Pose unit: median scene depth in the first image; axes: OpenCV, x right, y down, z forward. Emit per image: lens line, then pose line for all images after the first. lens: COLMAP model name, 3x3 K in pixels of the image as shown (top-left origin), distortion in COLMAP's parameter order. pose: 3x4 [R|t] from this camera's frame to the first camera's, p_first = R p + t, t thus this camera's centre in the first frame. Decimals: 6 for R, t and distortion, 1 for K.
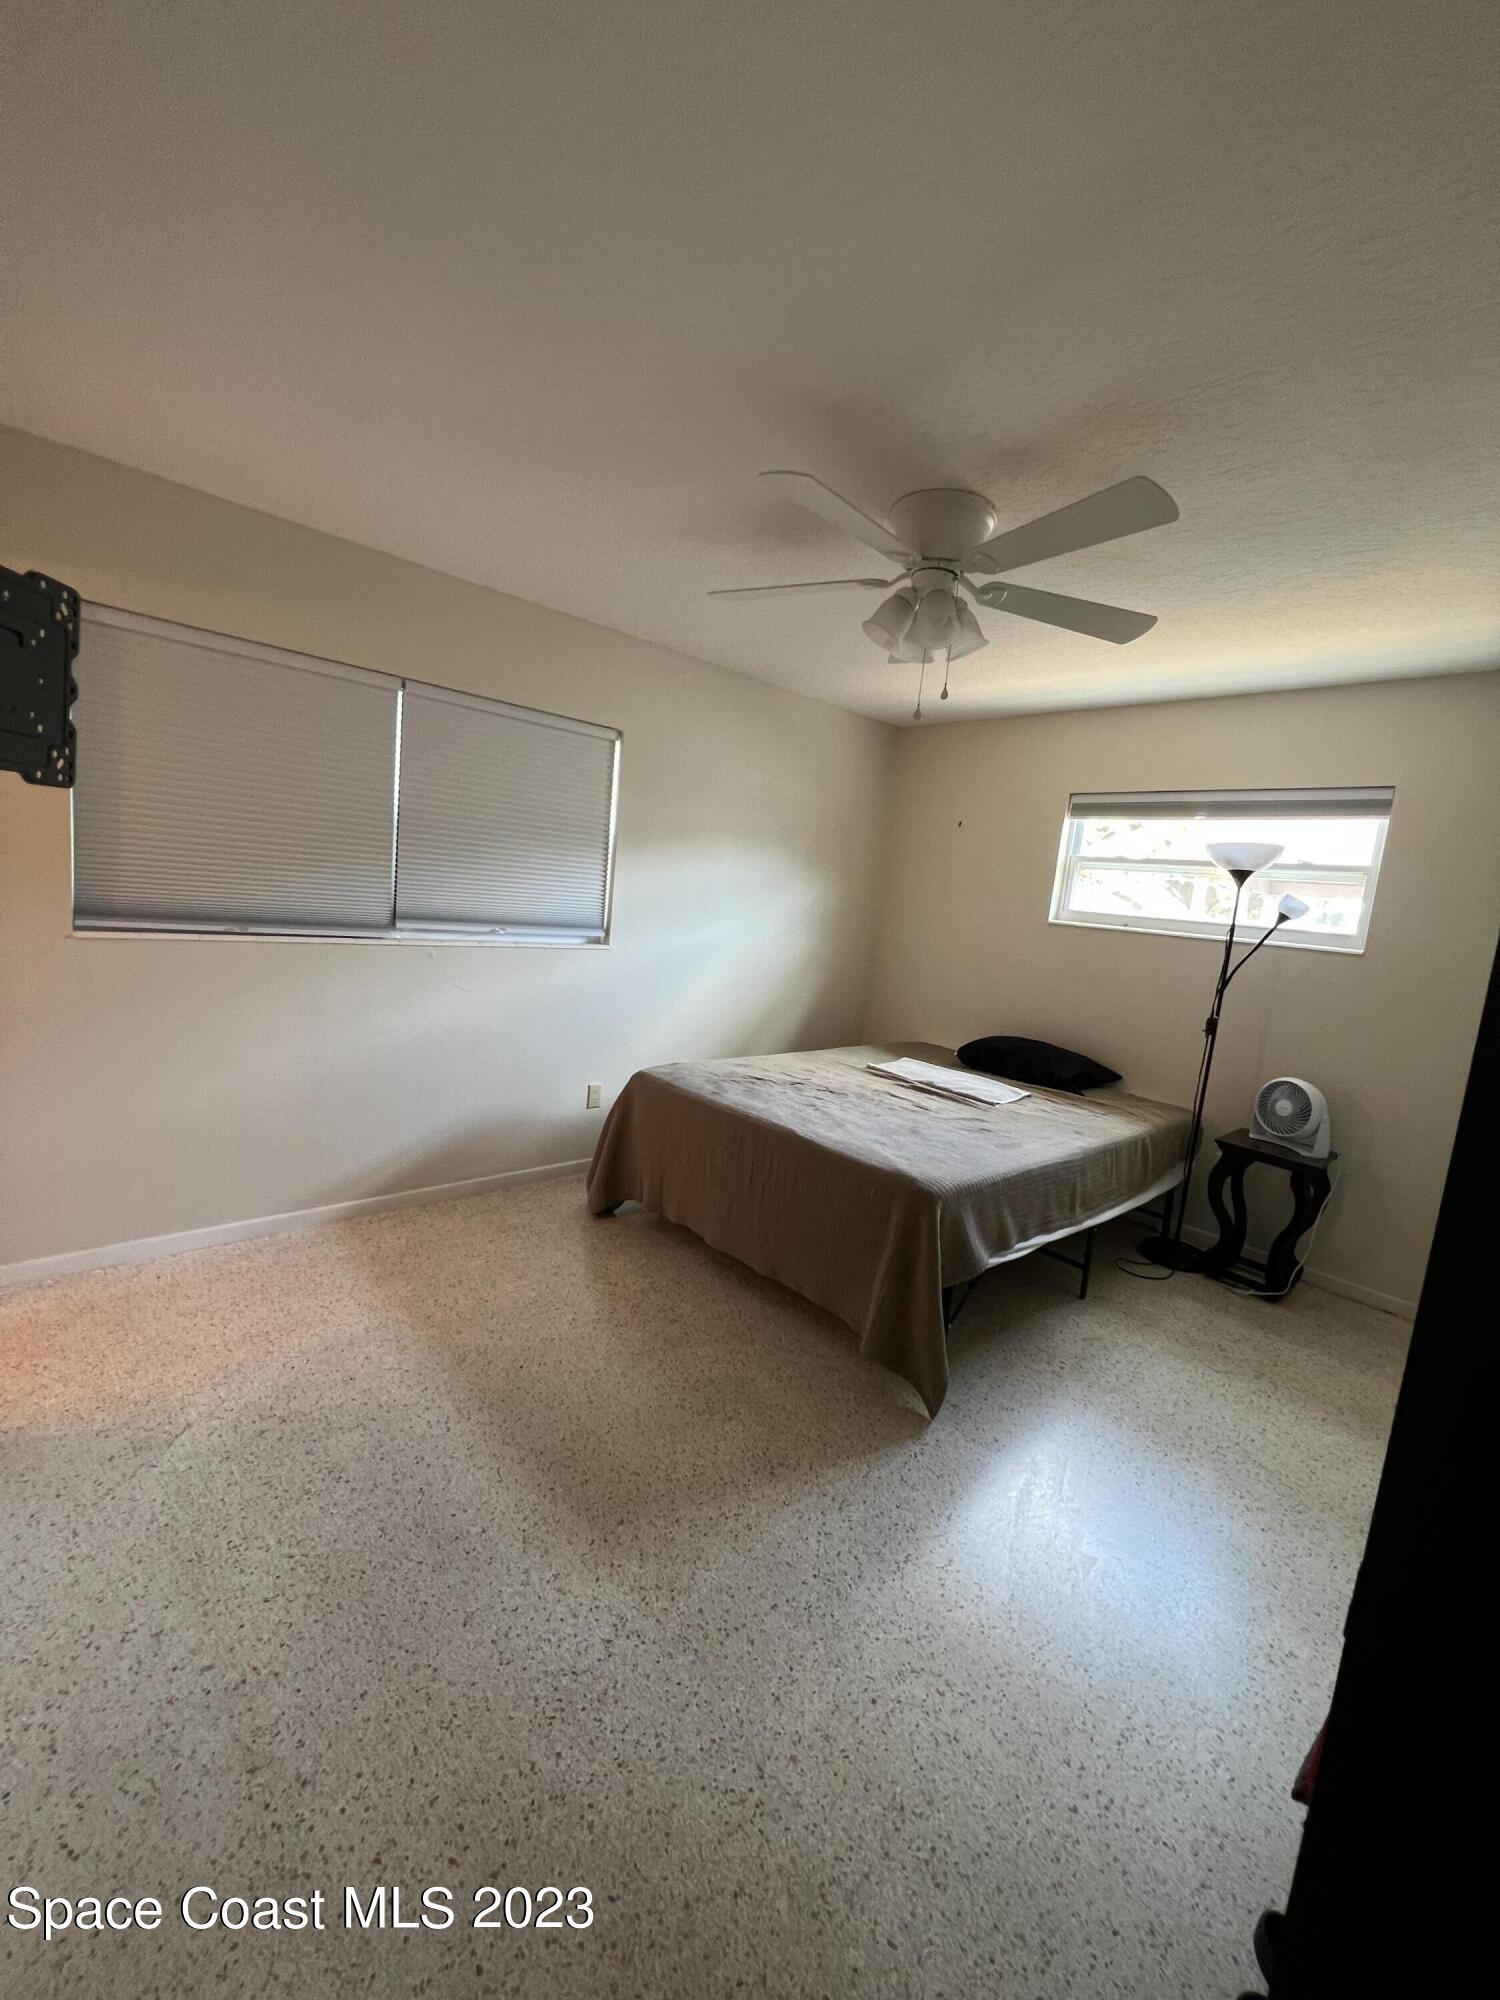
lens RADIAL K [[792.0, 0, 750.0], [0, 792.0, 1000.0], [0, 0, 1]] dist [-0.002127, 0.000500]
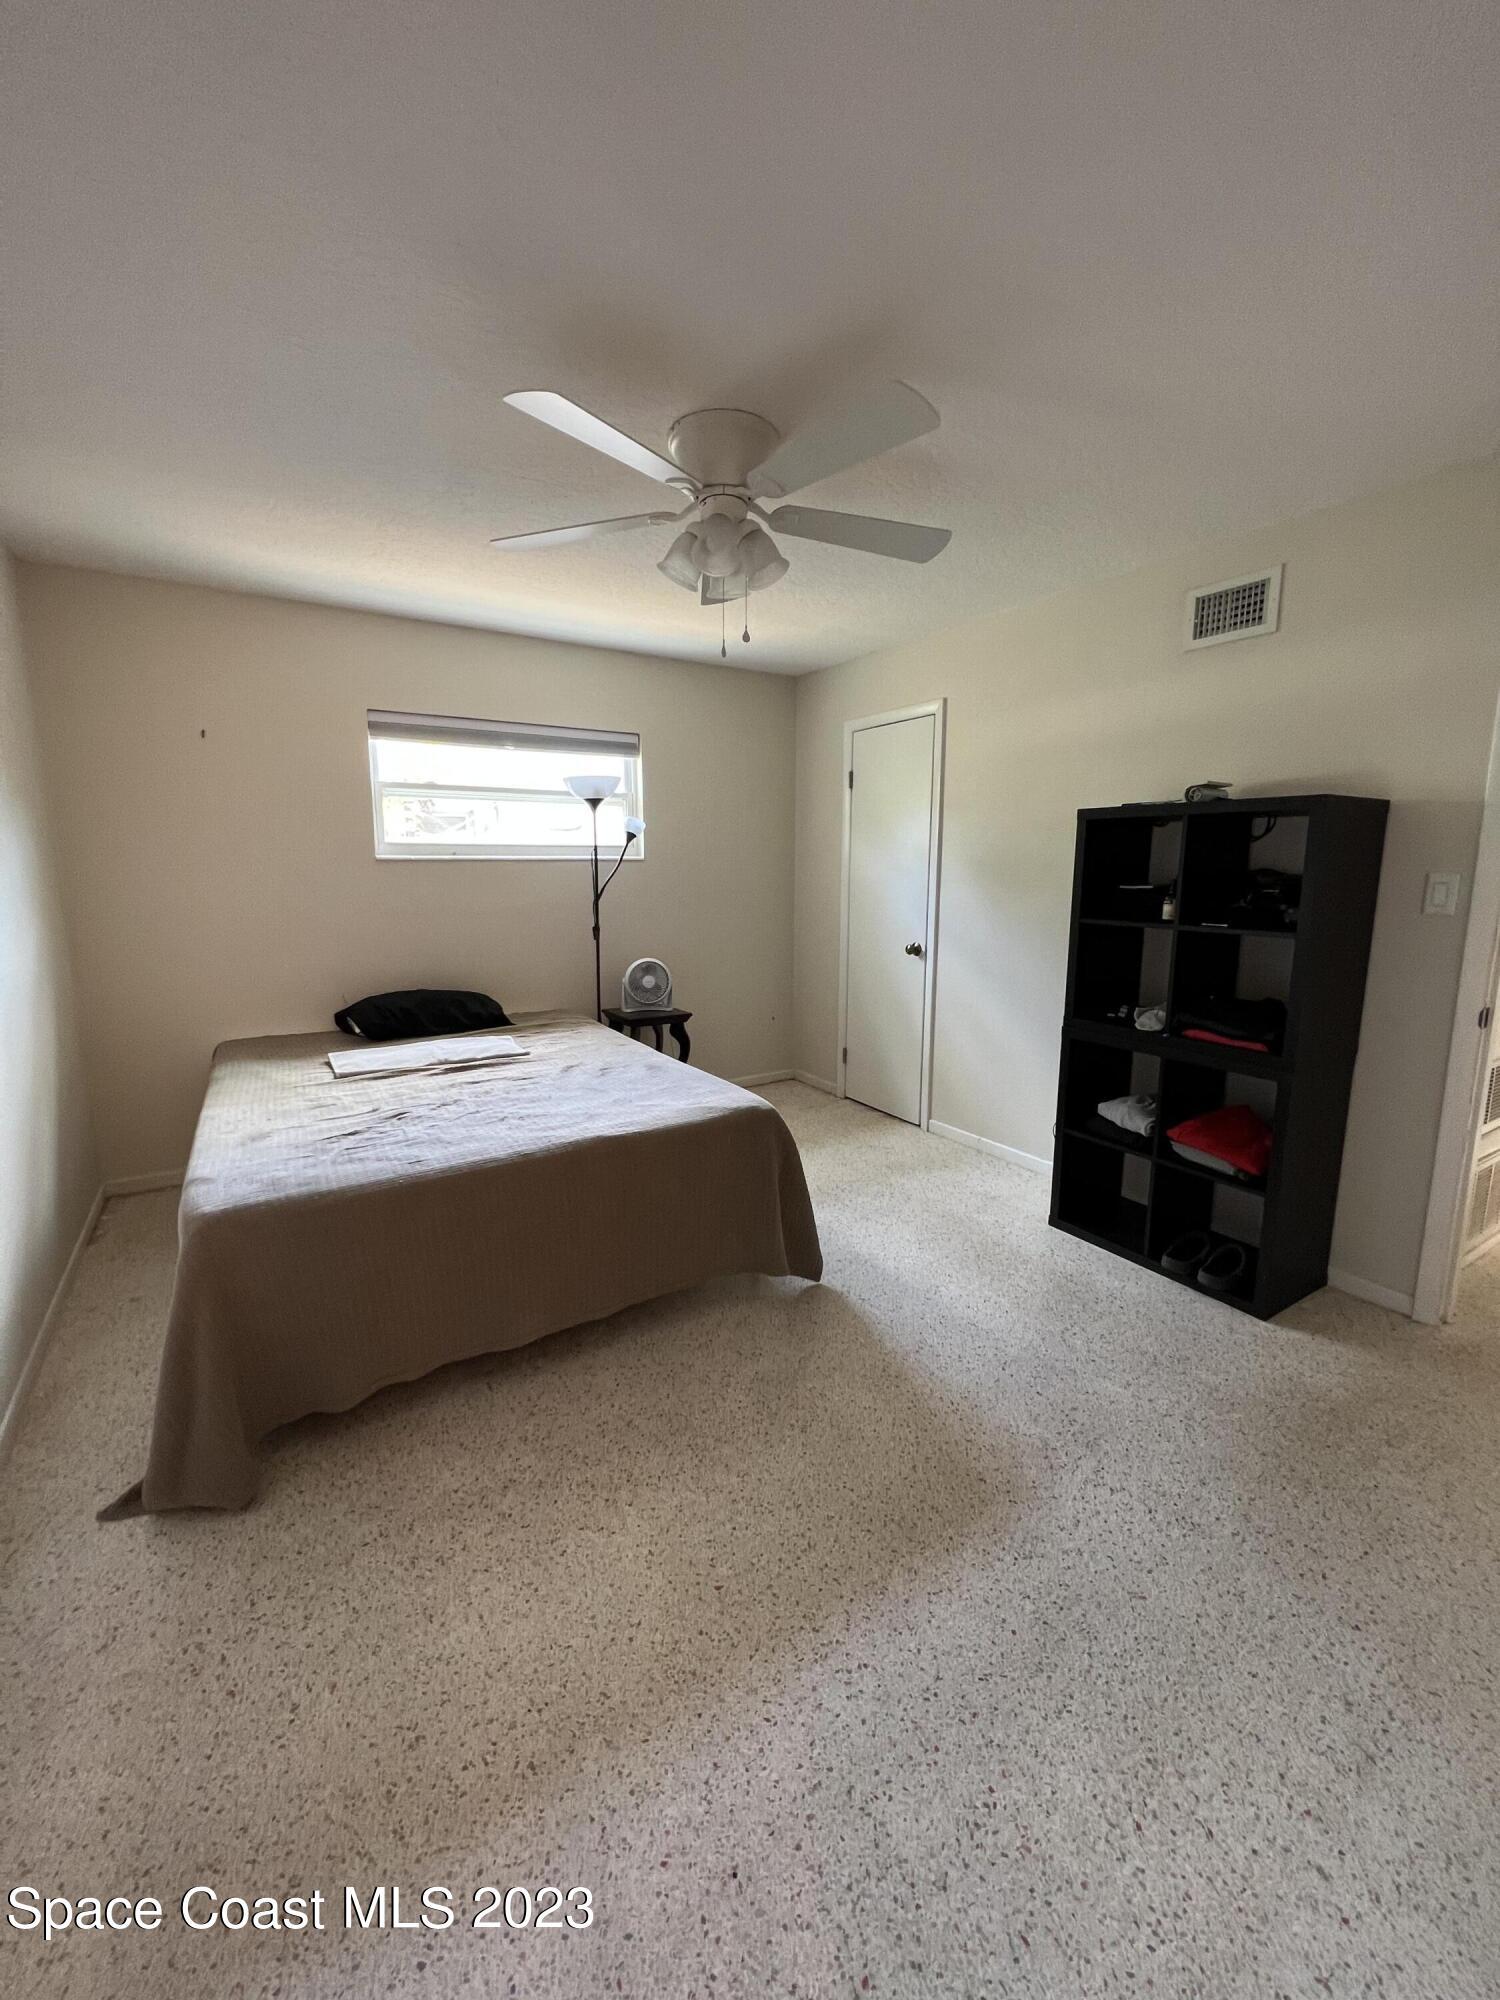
lens RADIAL K [[797.2, 0, 750.0], [0, 797.2, 1000.0], [0, 0, 1]] dist [0.000669, -0.000464]
pose [[0.180743, -0.260803, 0.948322, -1.066402], [0.151389, 0.960088, 0.235185, -0.229272], [-0.971809, 0.101057, 0.213012, 1.044281]]
